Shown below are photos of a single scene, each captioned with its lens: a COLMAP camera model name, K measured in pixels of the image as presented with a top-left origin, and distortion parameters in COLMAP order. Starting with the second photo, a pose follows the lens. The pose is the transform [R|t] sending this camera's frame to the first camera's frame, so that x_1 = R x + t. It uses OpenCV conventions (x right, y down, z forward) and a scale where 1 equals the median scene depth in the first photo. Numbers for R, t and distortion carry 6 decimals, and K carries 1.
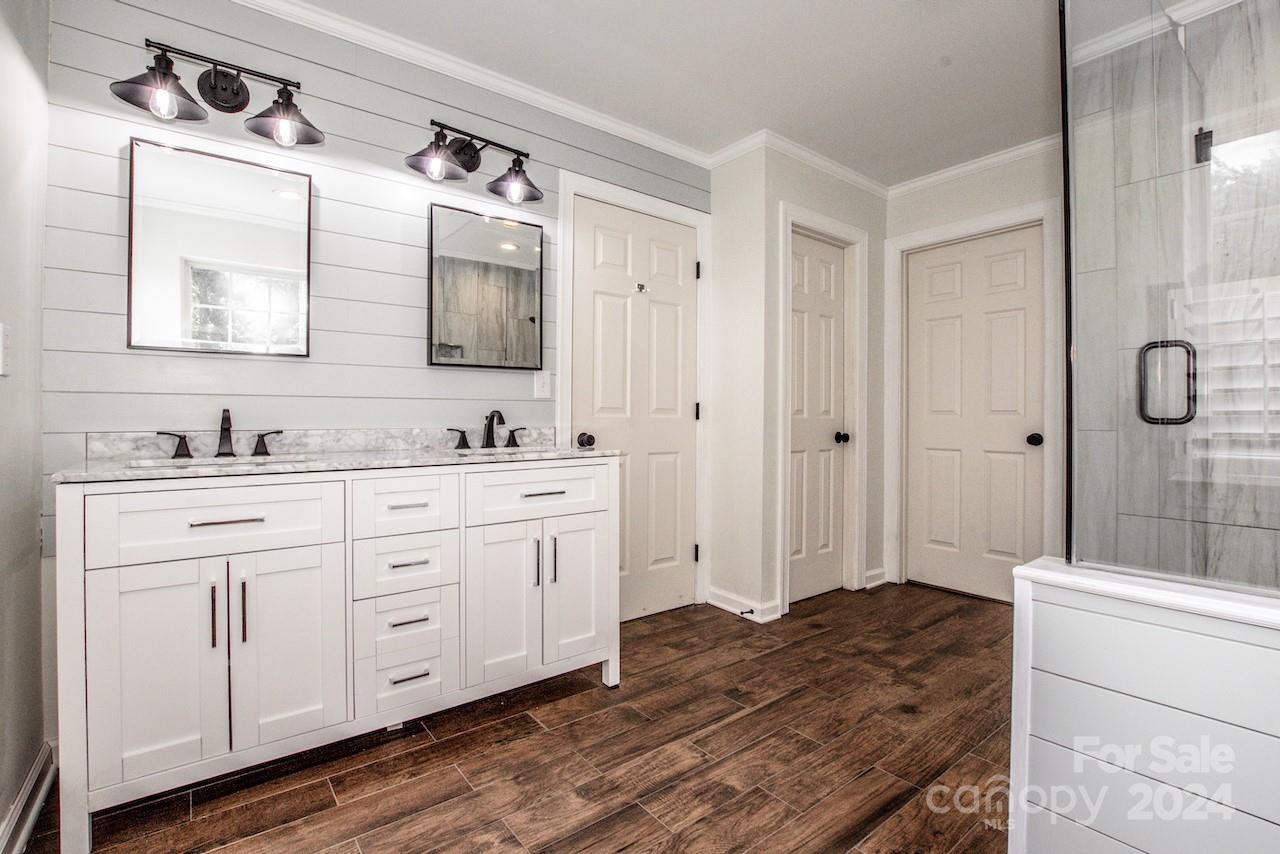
lens RADIAL K [[564.3, 0, 640.0], [0, 564.3, 427.0], [0, 0, 1]] dist [-0.025024, 0.000937]
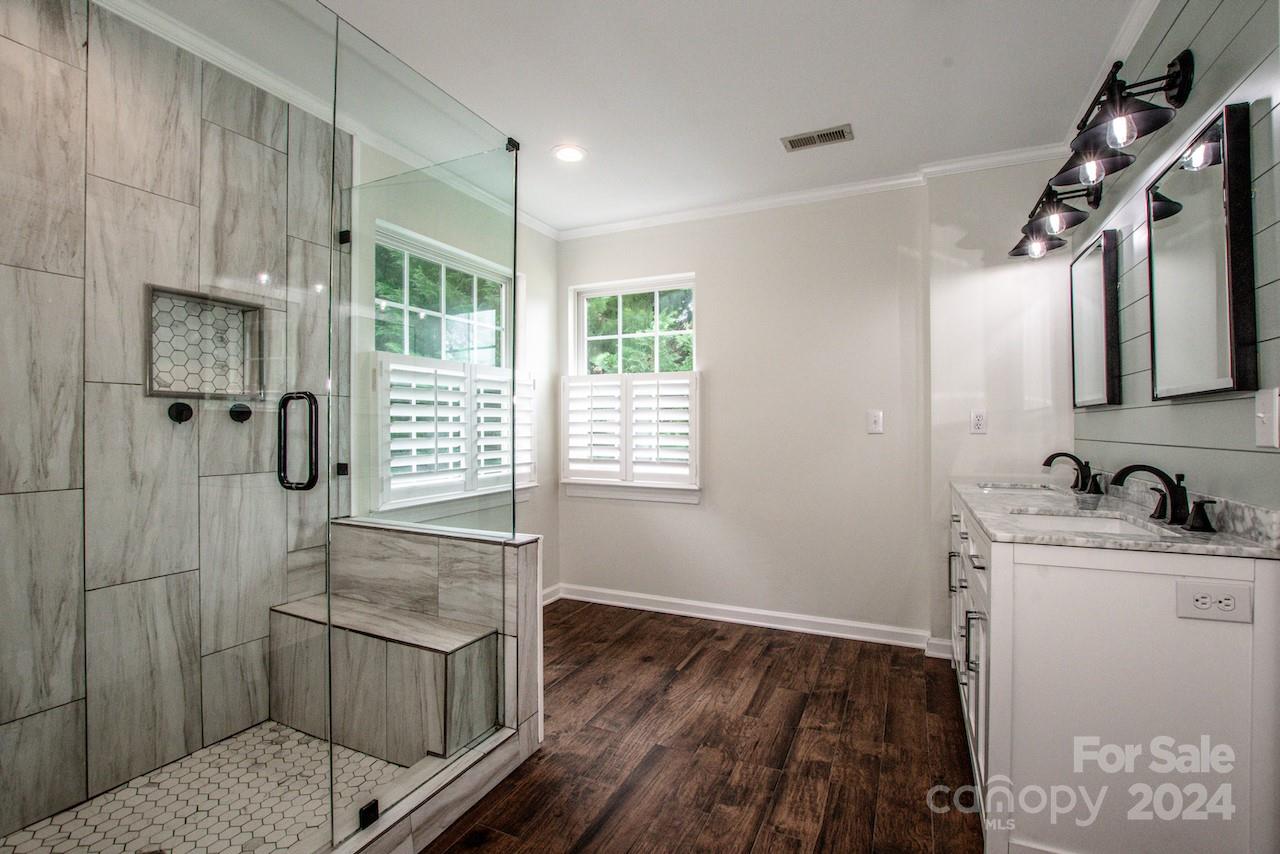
lens RADIAL K [[564.3, 0, 640.0], [0, 564.3, 427.0], [0, 0, 1]] dist [-0.025024, 0.000937]
pose [[-0.887785, -0.008119, -0.460186, 0.838148], [-0.009412, 0.999956, 0.000515, -0.099236], [0.460161, 0.004789, -0.887822, 1.907354]]
